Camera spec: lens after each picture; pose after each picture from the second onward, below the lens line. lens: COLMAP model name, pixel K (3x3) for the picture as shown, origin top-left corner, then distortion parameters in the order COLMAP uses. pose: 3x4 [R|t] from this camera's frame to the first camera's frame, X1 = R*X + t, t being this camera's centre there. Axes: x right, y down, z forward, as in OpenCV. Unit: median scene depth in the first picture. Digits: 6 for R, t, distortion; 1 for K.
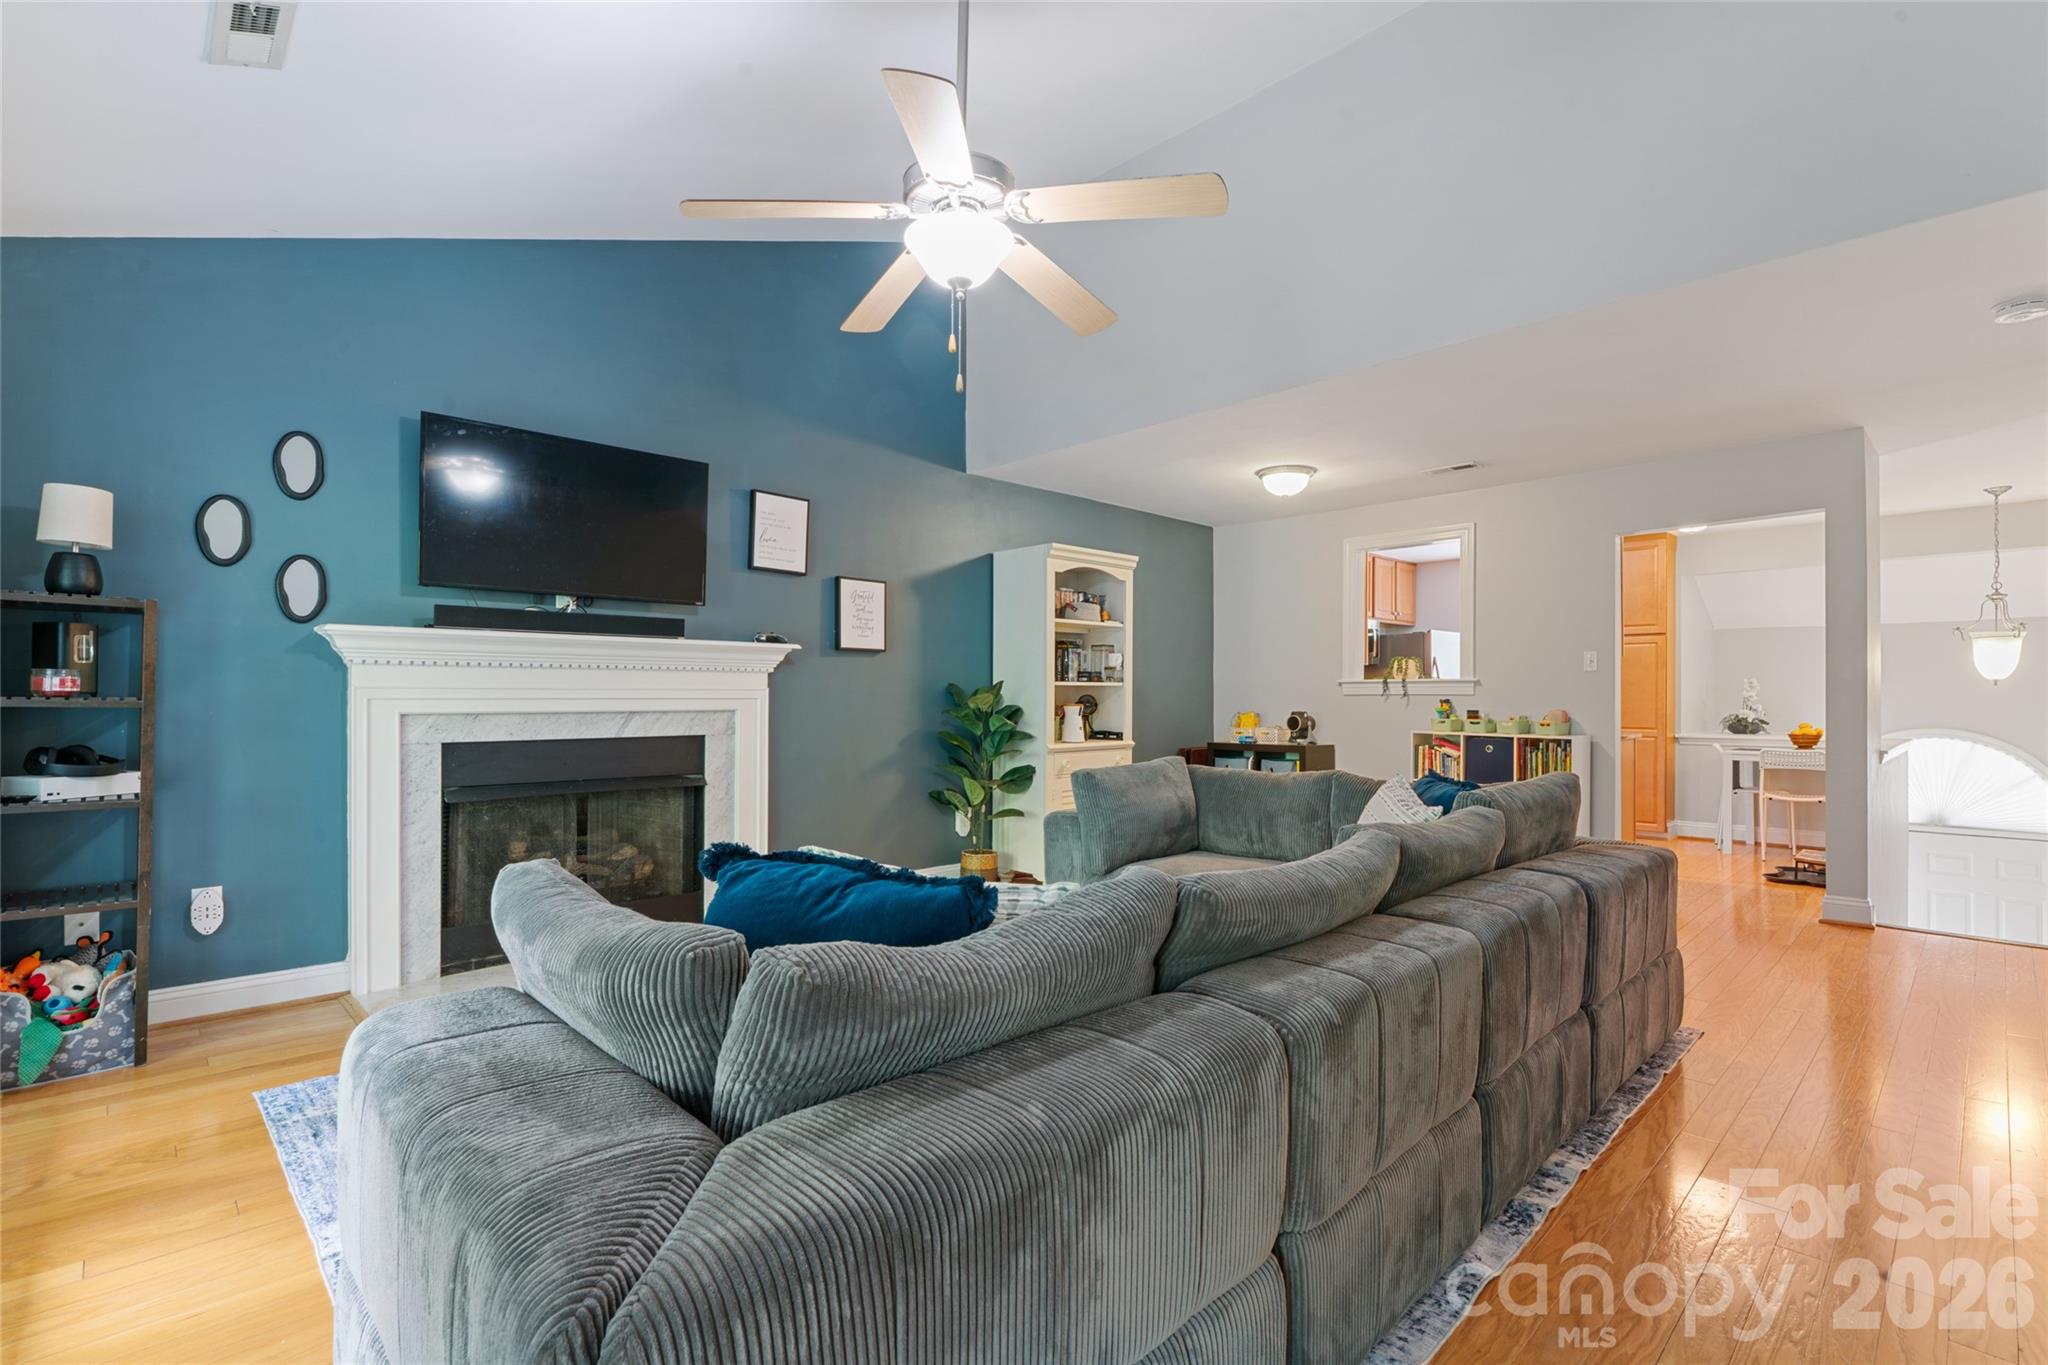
lens RADIAL K [[933.9, 0, 1020.6], [0, 933.9, 694.6], [0, 0, 1]] dist [-0.002281, -0.000620]
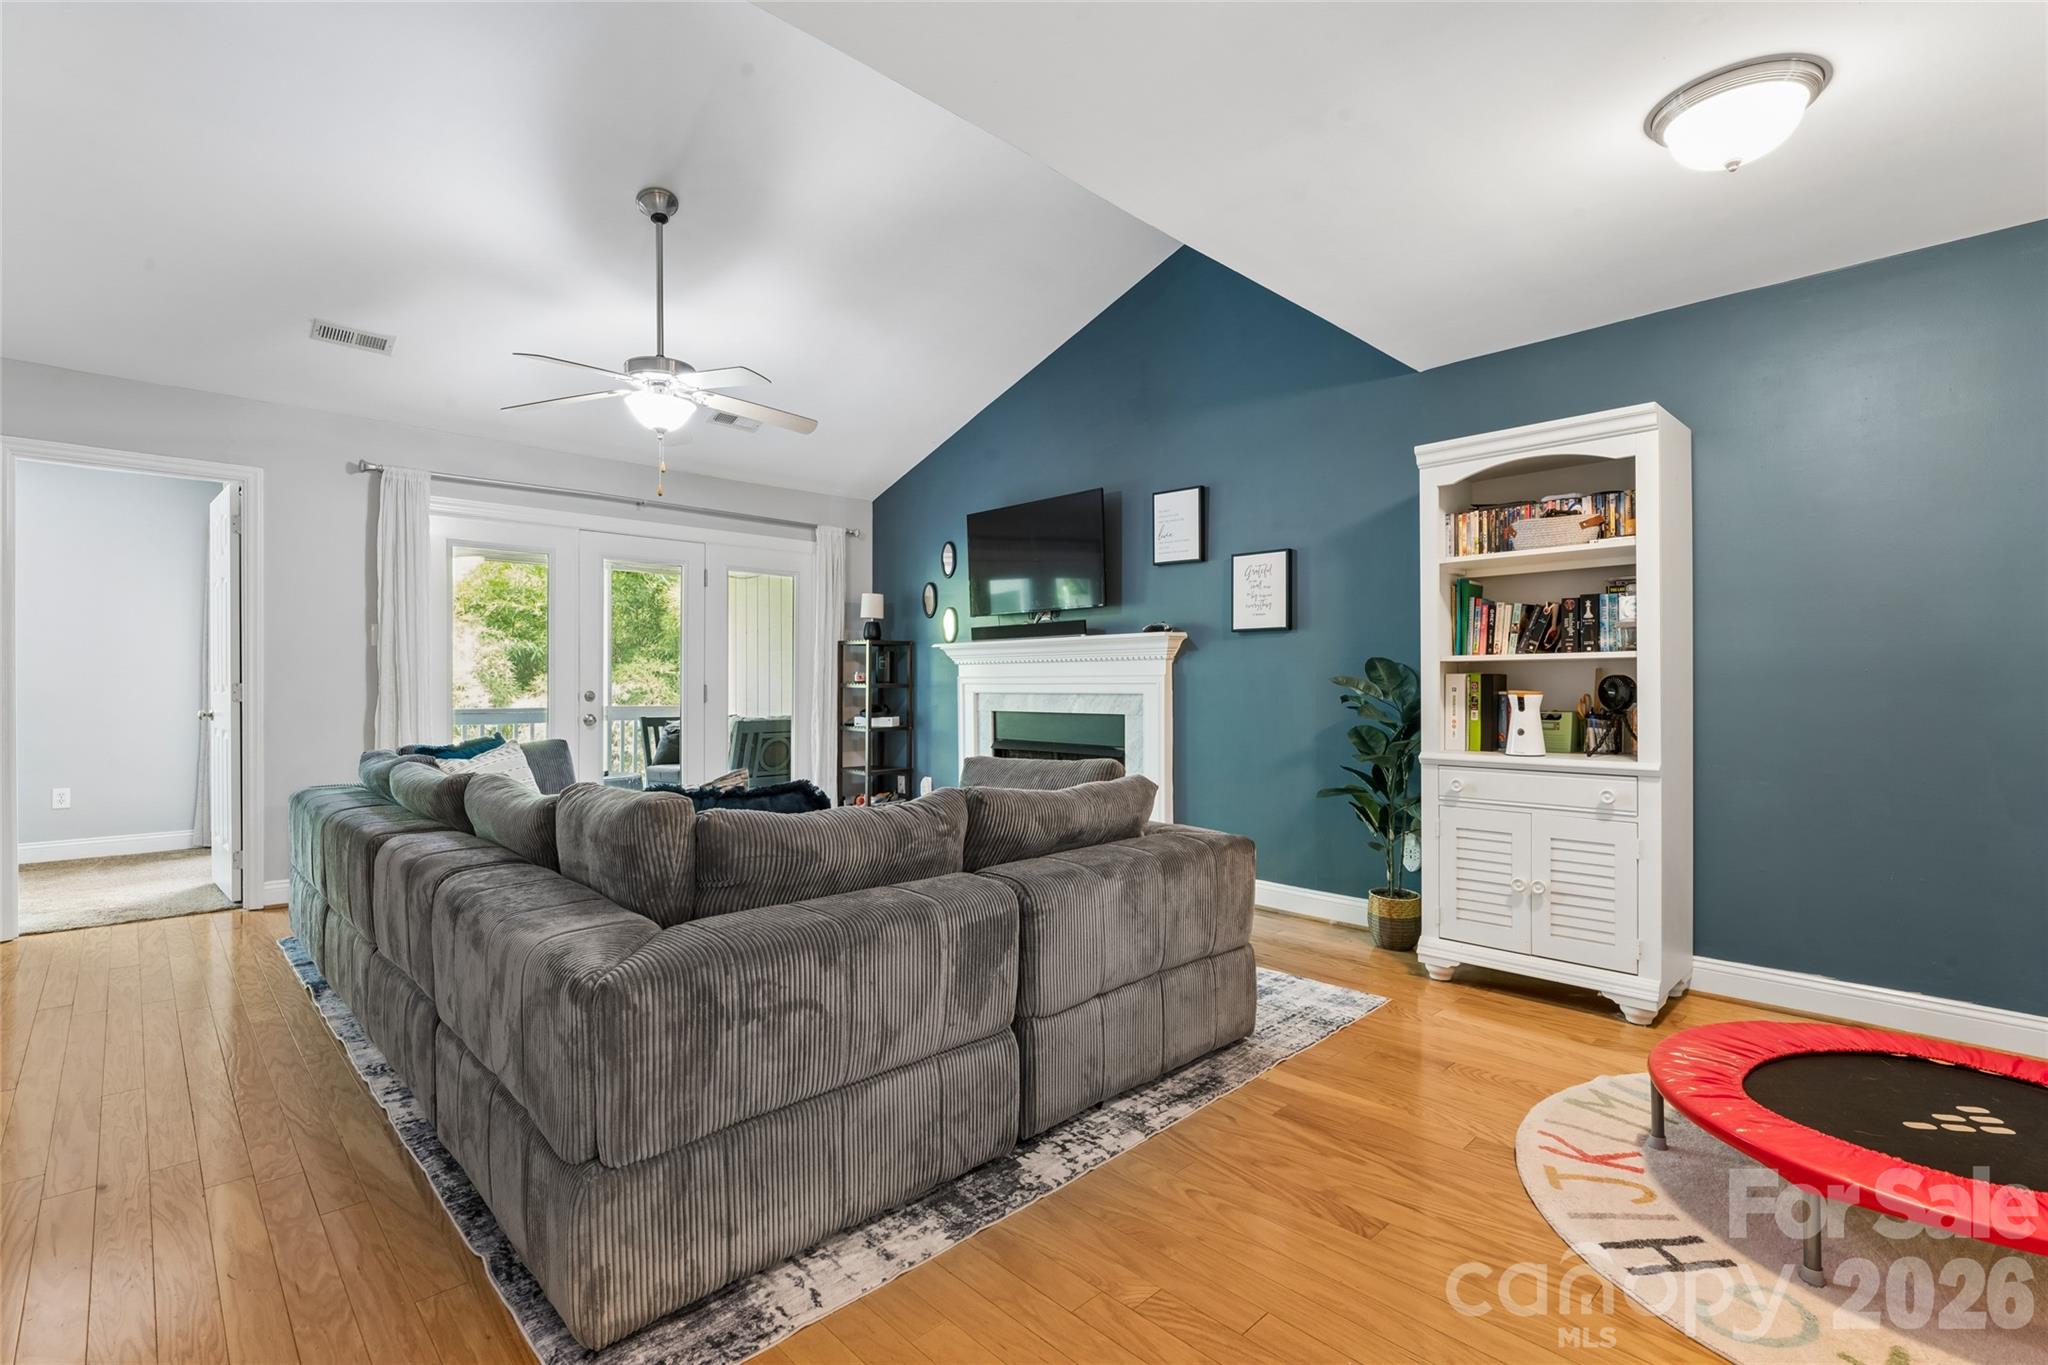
lens RADIAL K [[933.9, 0, 1021.0], [0, 933.9, 684.1], [0, 0, 1]] dist [-0.002281, -0.000620]
pose [[-0.005107, -0.001231, -0.999986, 0.830687], [0.006301, 0.999979, -0.001263, 0.005714], [0.999967, -0.006307, -0.005099, 0.858571]]
